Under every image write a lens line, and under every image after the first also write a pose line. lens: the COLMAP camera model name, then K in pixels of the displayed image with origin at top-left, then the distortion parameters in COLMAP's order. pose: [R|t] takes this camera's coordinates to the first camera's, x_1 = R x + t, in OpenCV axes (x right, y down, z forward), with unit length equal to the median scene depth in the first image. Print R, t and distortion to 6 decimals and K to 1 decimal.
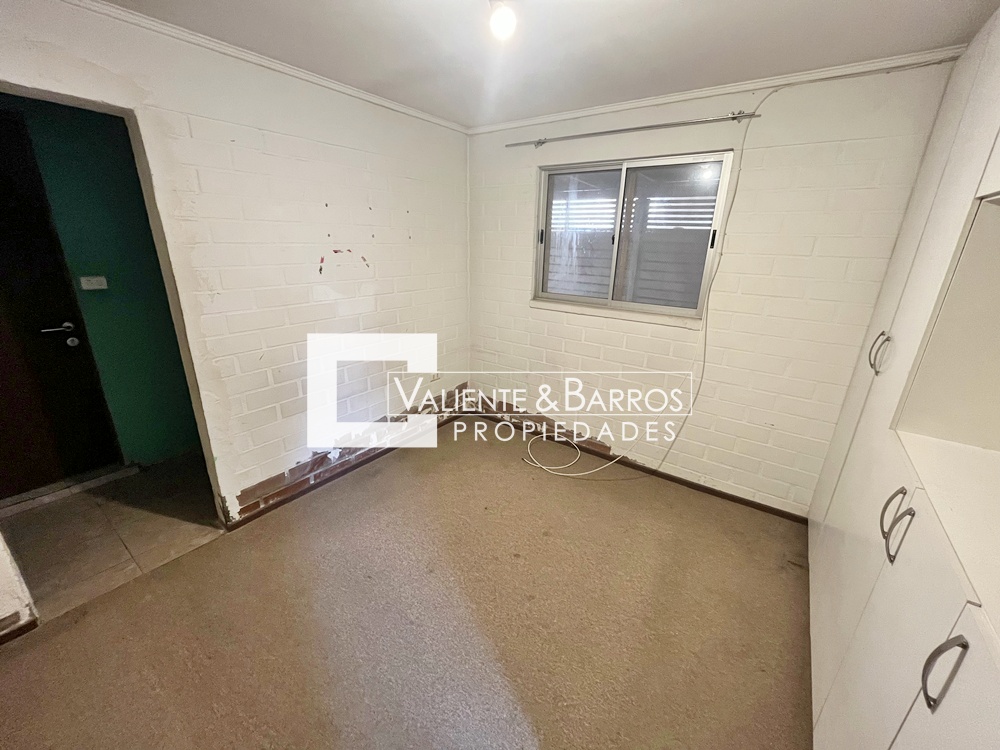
lens RADIAL K [[400.9, 0, 501.2], [0, 400.9, 374.1], [0, 0, 1]] dist [-0.001996, -0.000034]
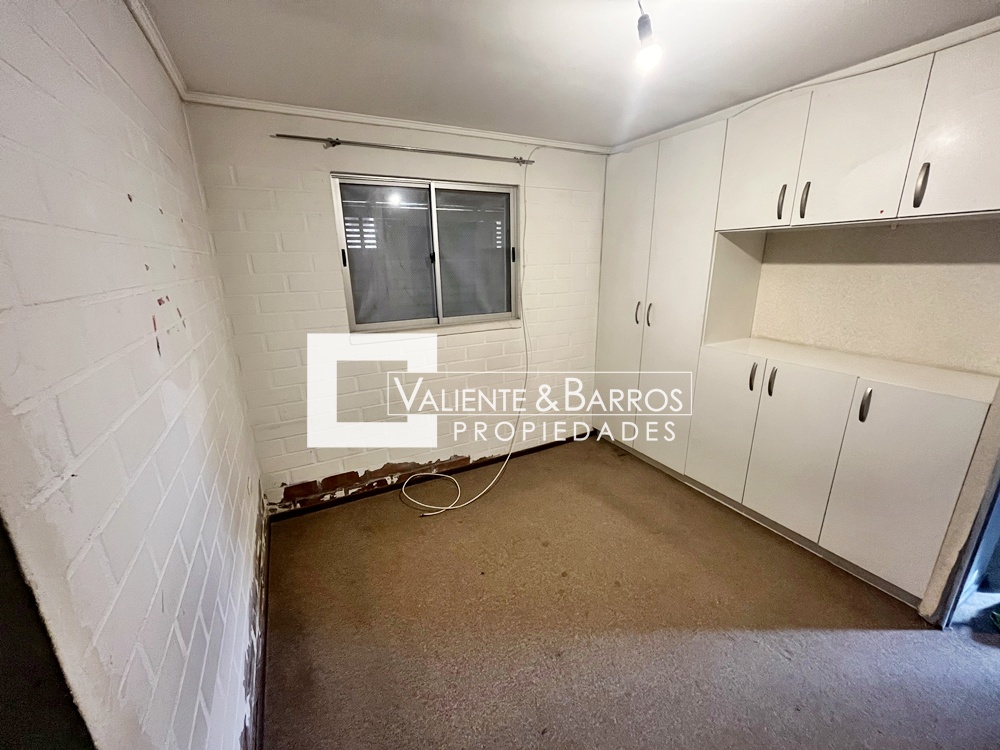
lens RADIAL K [[400.9, 0, 499.4], [0, 400.9, 374.0], [0, 0, 1]] dist [-0.001996, -0.000034]
pose [[0.451451, -0.279689, 0.847329, -0.605610], [0.311887, 0.939169, 0.143832, -0.168278], [-0.836014, 0.199338, 0.511220, 0.439544]]
